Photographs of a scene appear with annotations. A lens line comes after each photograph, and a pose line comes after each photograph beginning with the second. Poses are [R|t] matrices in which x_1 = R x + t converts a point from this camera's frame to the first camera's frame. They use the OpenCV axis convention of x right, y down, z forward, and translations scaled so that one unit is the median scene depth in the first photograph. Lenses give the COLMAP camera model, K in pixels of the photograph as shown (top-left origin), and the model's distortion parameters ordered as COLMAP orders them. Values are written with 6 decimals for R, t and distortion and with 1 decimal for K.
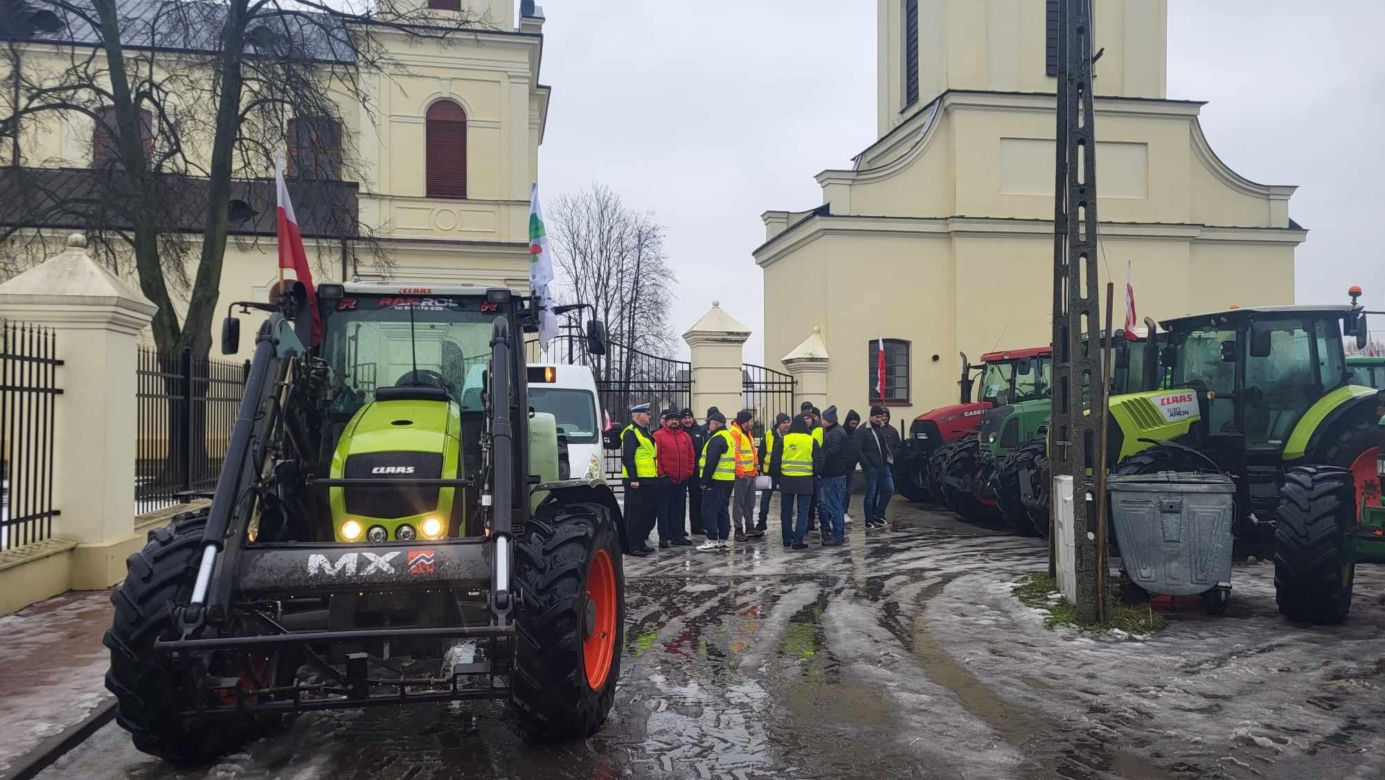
lens RADIAL K [[1060.8, 0, 688.4], [0, 1060.8, 362.2], [0, 0, 1]] dist [0.069239, -0.061905]
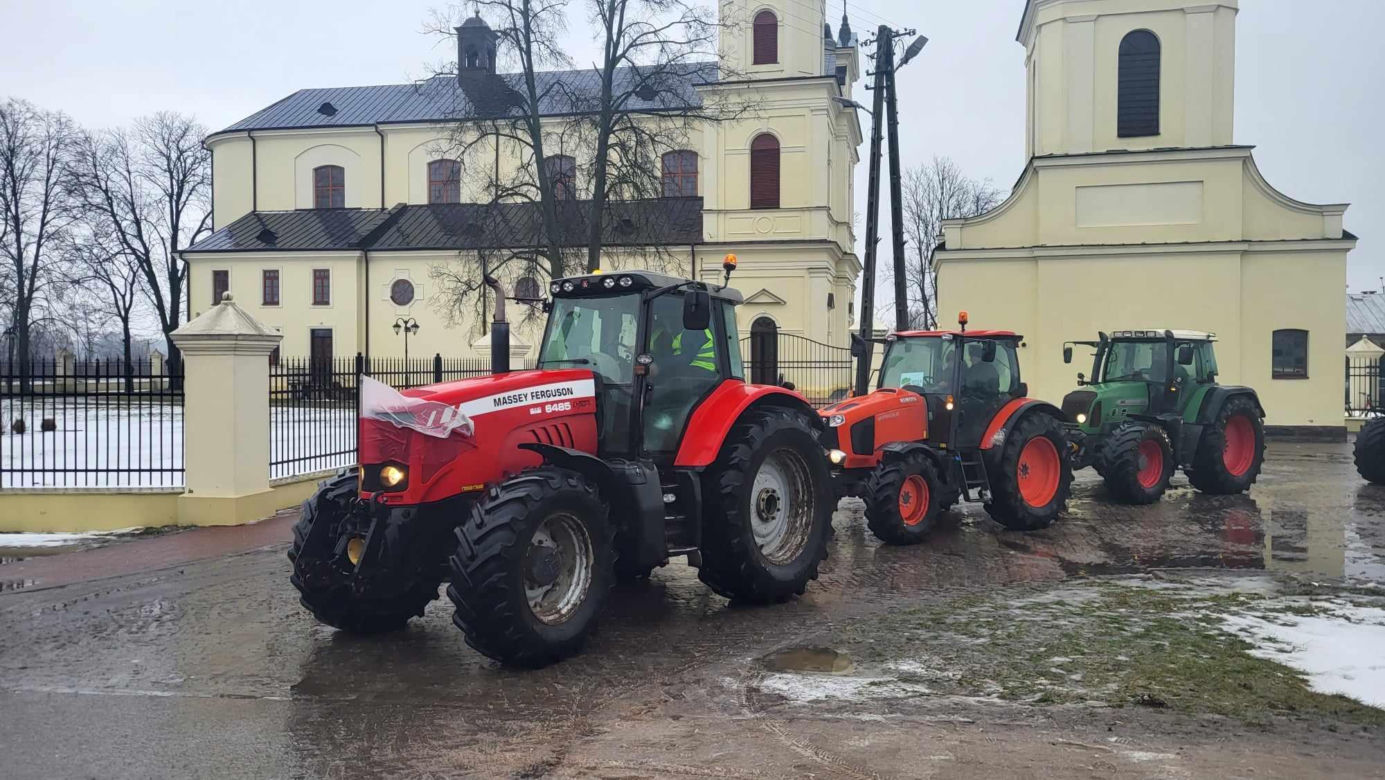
lens RADIAL K [[1061.5, 0, 686.4], [0, 1061.5, 374.9], [0, 0, 1]] dist [0.065941, -0.056481]
pose [[0.921375, 0.009375, -0.388562, 0.341912], [0.018209, 0.997570, 0.067248, -0.062674], [0.388248, -0.069036, 0.918966, -0.472413]]
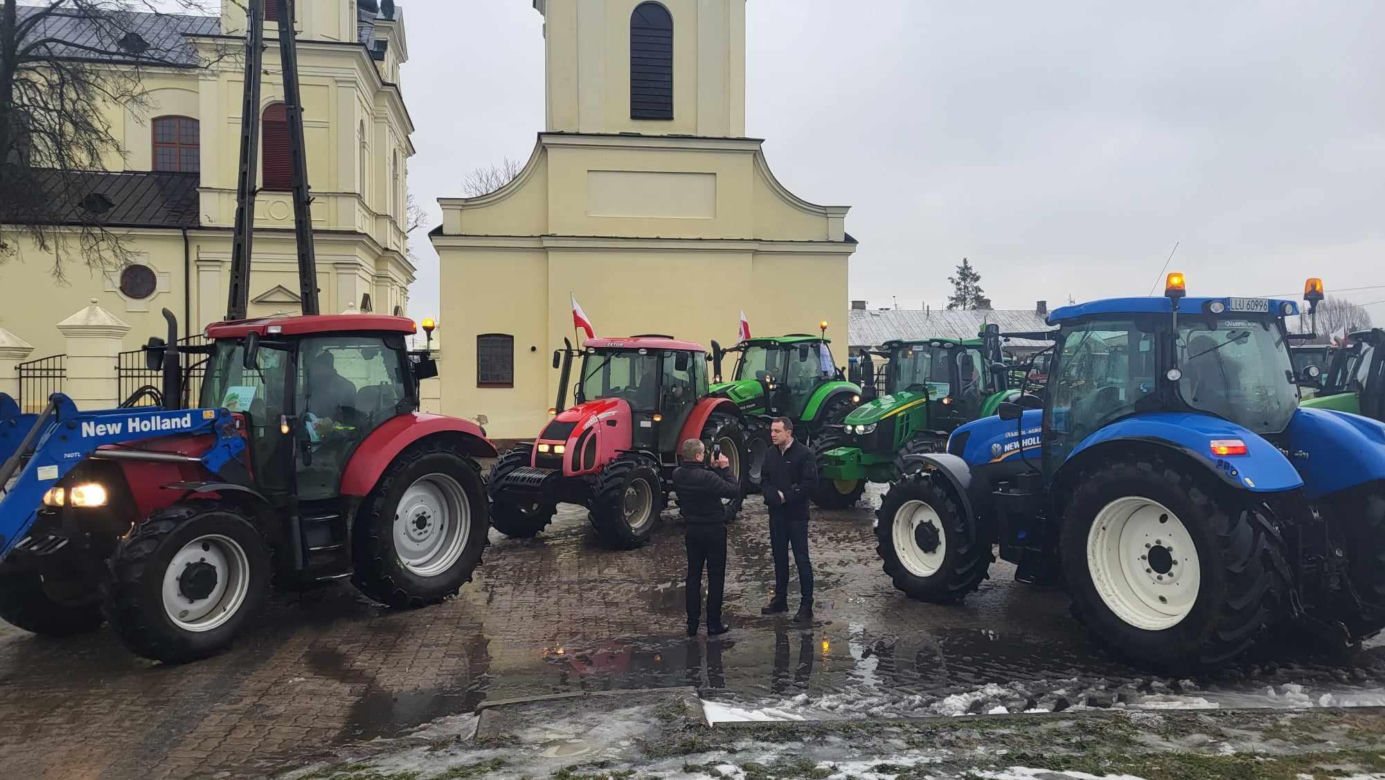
lens RADIAL K [[1062.5, 0, 692.5], [0, 1062.5, 390.0], [0, 0, 1]] dist [0.064112, -0.057617]
pose [[0.999479, 0.005196, -0.031844, 0.421761], [-0.002999, 0.997636, 0.068656, -0.036655], [0.032125, -0.068525, 0.997132, -0.240116]]
